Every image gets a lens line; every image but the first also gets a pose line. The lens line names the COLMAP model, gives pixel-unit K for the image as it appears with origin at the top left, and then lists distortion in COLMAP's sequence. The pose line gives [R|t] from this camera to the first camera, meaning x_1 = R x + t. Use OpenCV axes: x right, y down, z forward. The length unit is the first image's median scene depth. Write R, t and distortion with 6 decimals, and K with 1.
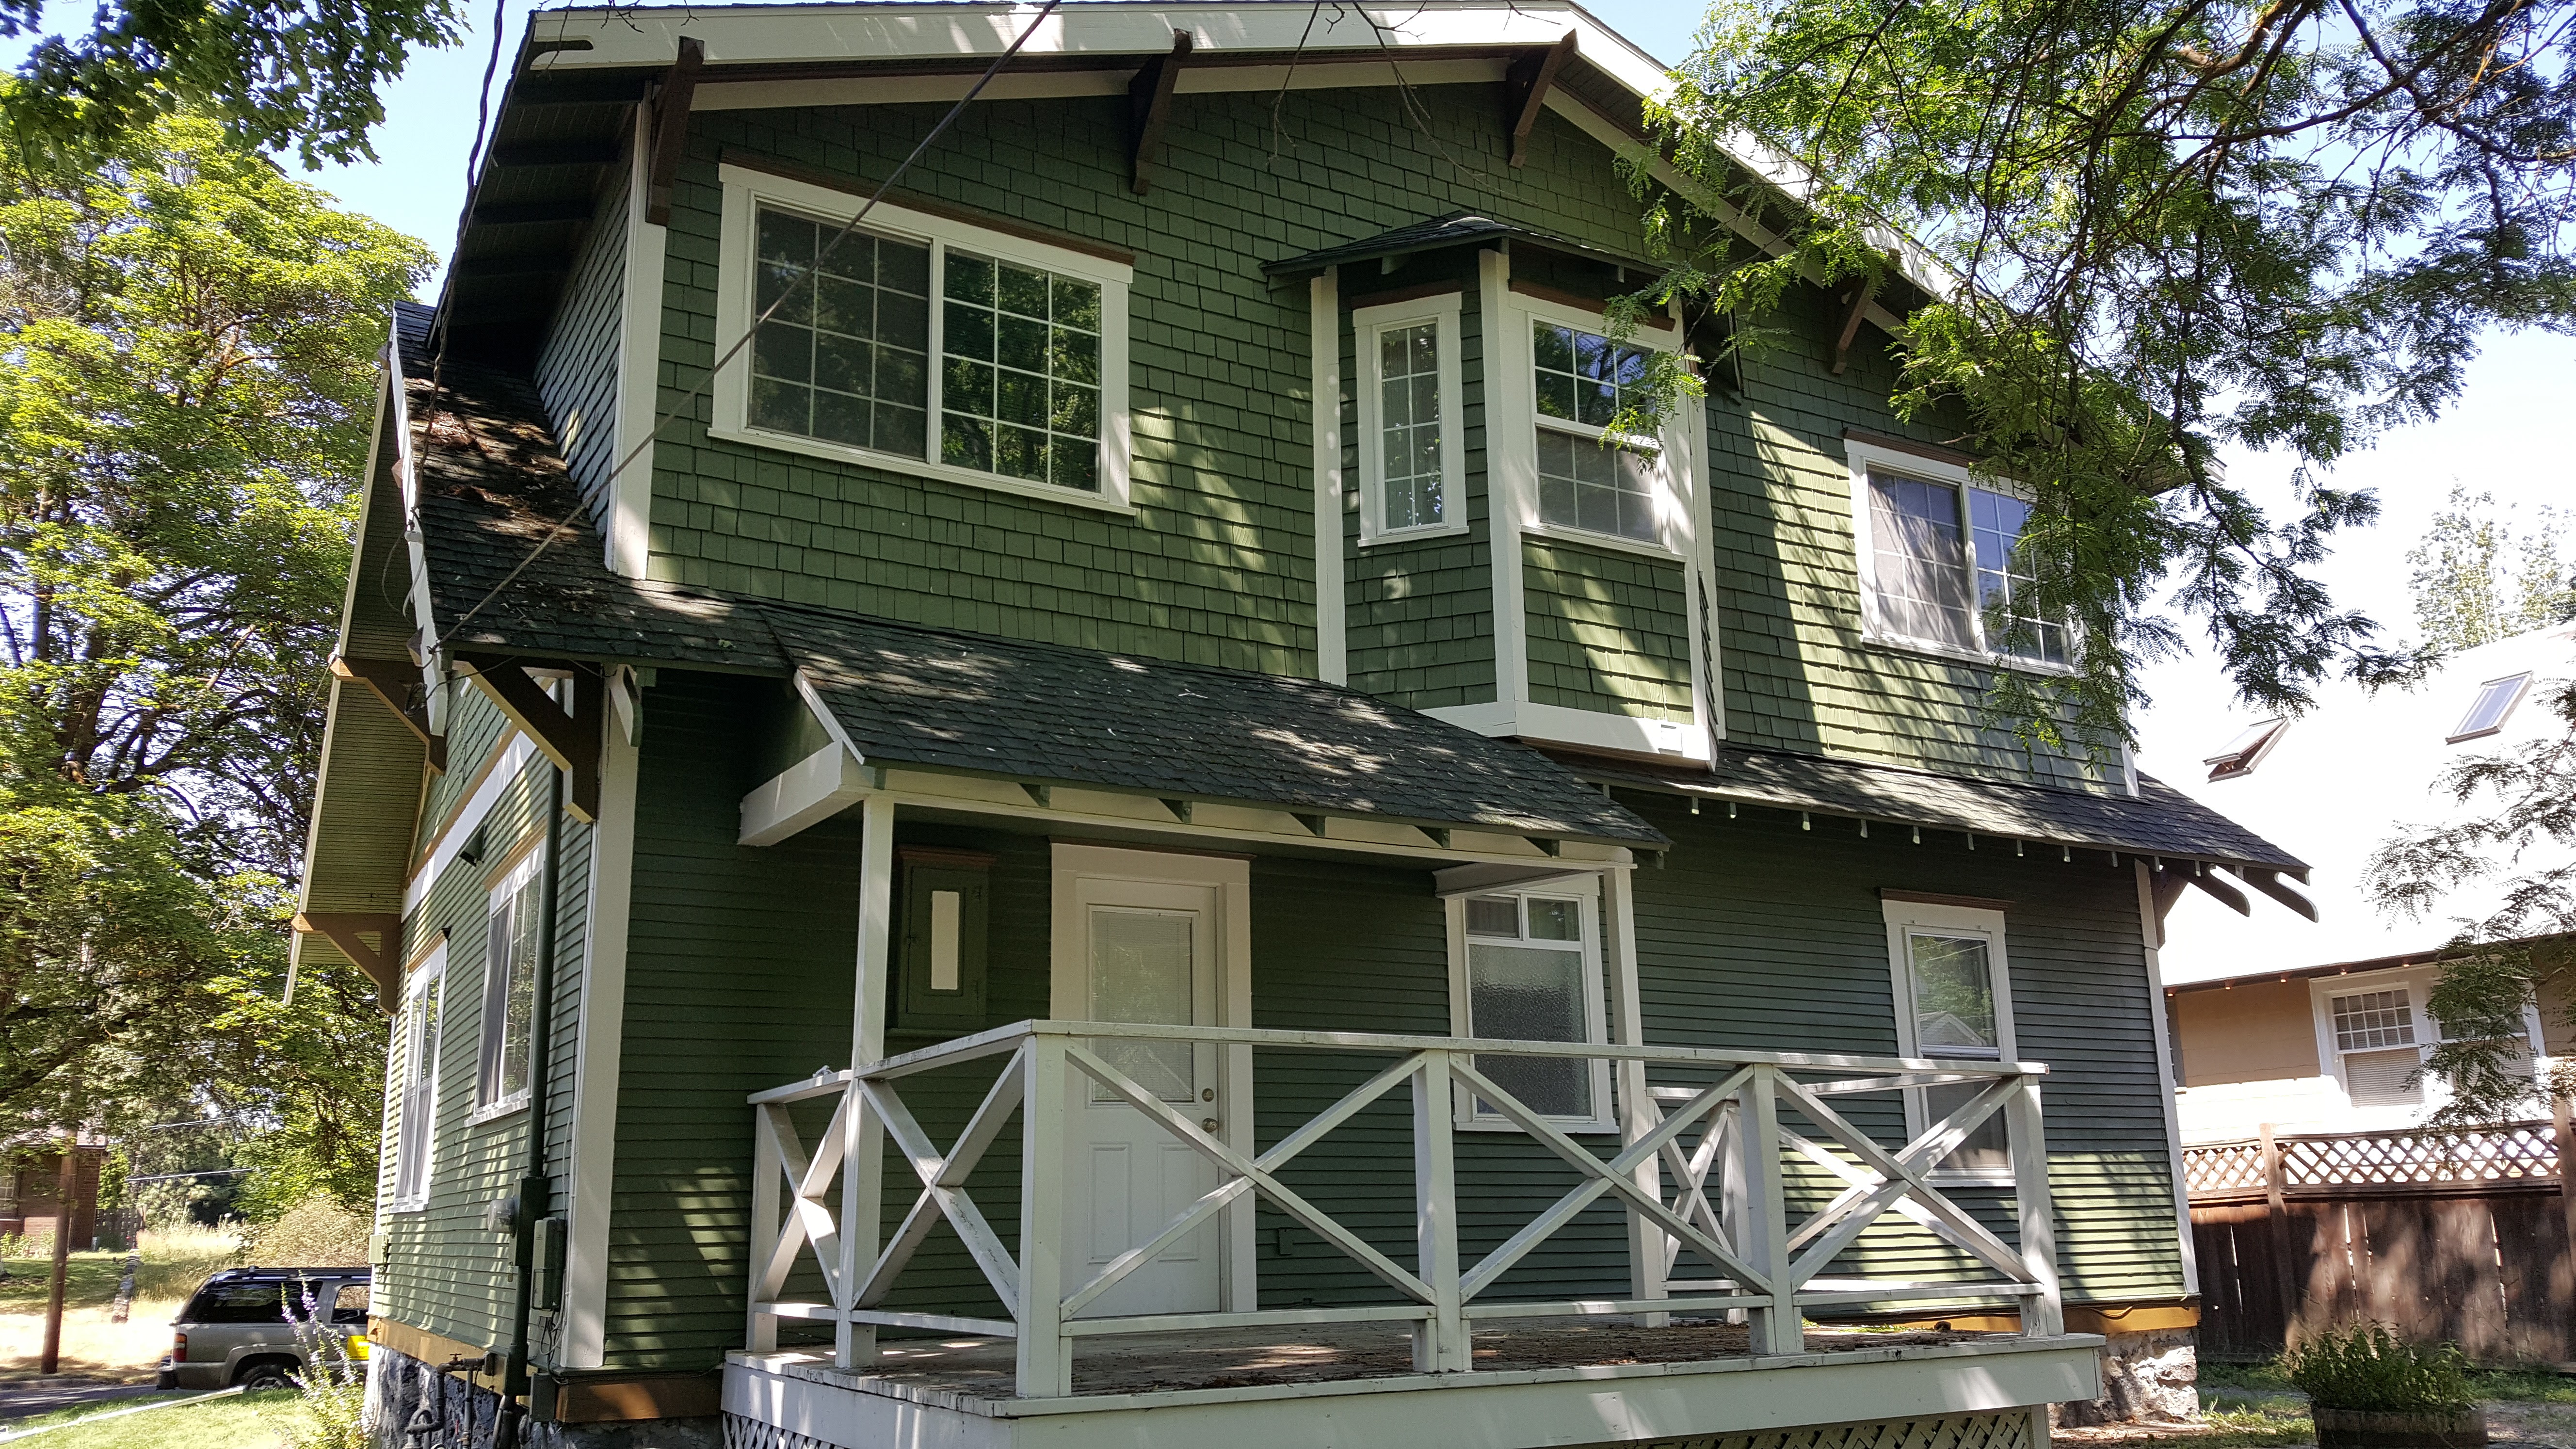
lens RADIAL K [[1984.9, 0, 1288.0], [0, 1984.9, 724.5], [0, 0, 1]] dist [0.038872, -0.169290]
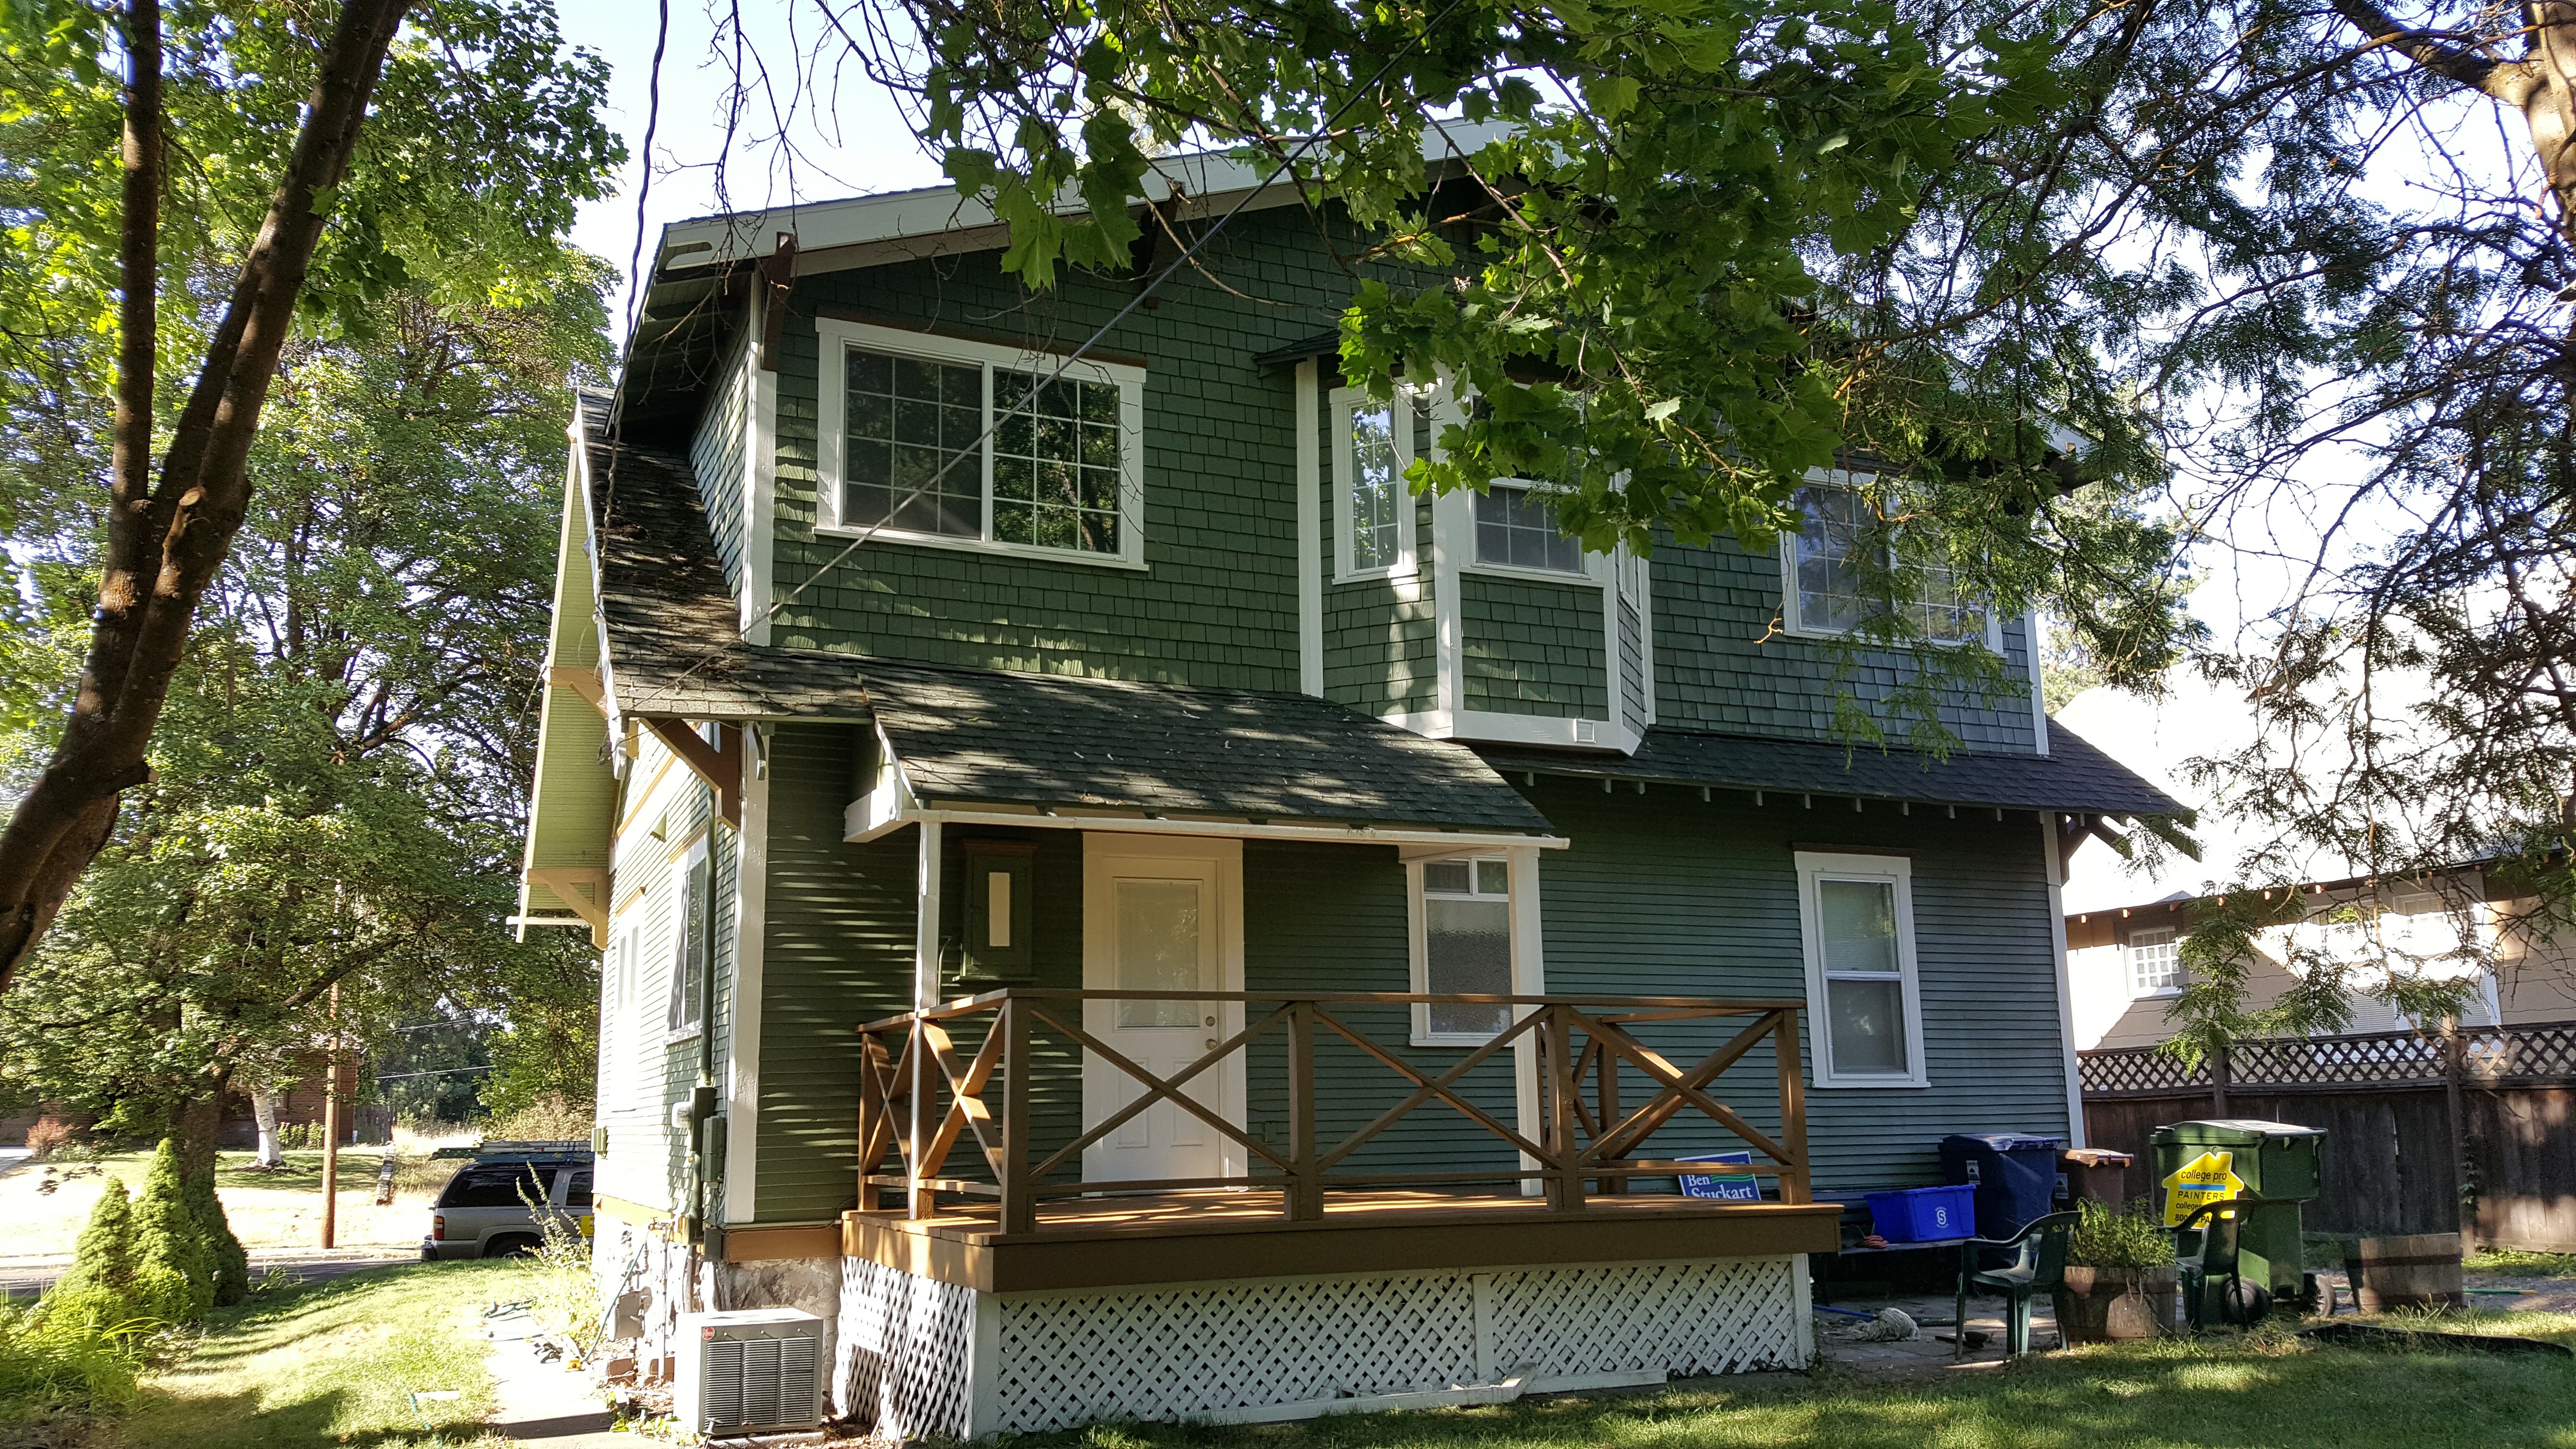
lens RADIAL K [[1971.7, 0, 1294.0], [0, 1971.7, 740.4], [0, 0, 1]] dist [0.049376, -0.164550]
pose [[0.995978, -0.016886, -0.087991, 0.117056], [0.022215, 0.997955, 0.059938, -0.065599], [0.086799, -0.061652, 0.994316, -0.240735]]
